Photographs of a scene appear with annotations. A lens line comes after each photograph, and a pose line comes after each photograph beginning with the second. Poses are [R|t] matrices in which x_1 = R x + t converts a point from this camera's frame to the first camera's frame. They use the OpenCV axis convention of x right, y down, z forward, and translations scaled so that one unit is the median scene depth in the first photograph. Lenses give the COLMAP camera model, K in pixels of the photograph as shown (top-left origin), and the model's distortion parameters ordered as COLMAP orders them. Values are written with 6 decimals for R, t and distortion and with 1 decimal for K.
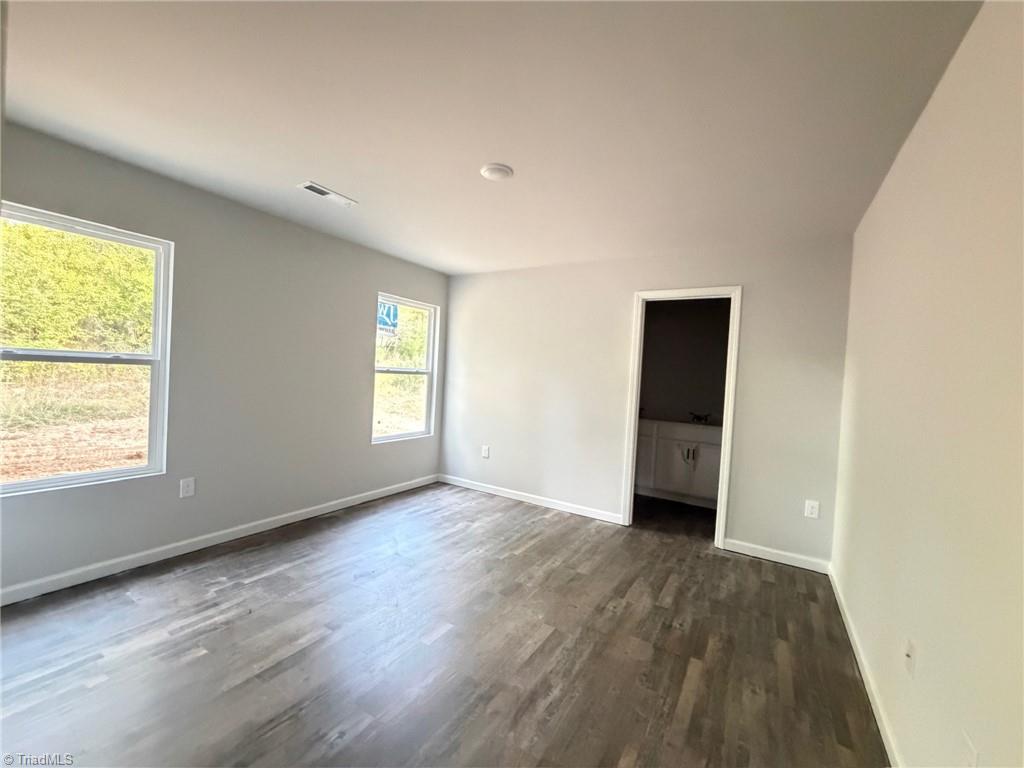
lens RADIAL K [[410.0, 0, 510.1], [0, 410.0, 387.9], [0, 0, 1]] dist [0.000961, -0.000209]
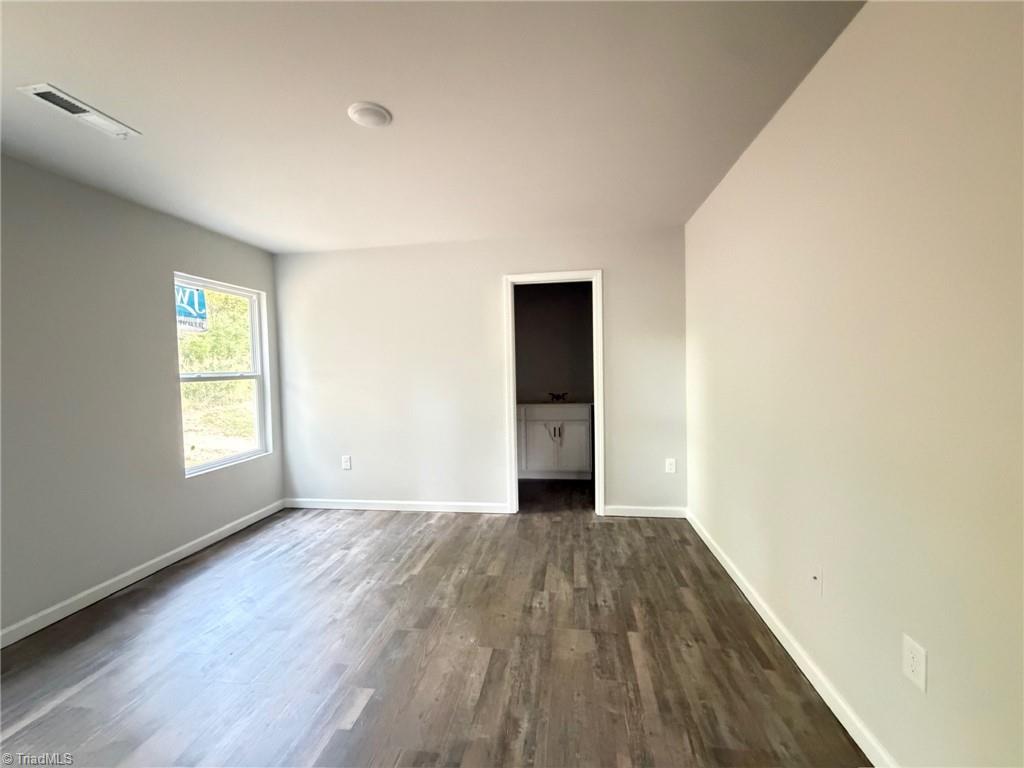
lens RADIAL K [[410.0, 0, 507.5], [0, 410.0, 387.1], [0, 0, 1]] dist [0.000961, -0.000209]
pose [[0.913421, -0.094247, 0.395954, -0.107318], [0.086098, 0.995548, 0.038348, -0.006546], [-0.397805, -0.000937, 0.917469, 0.114062]]
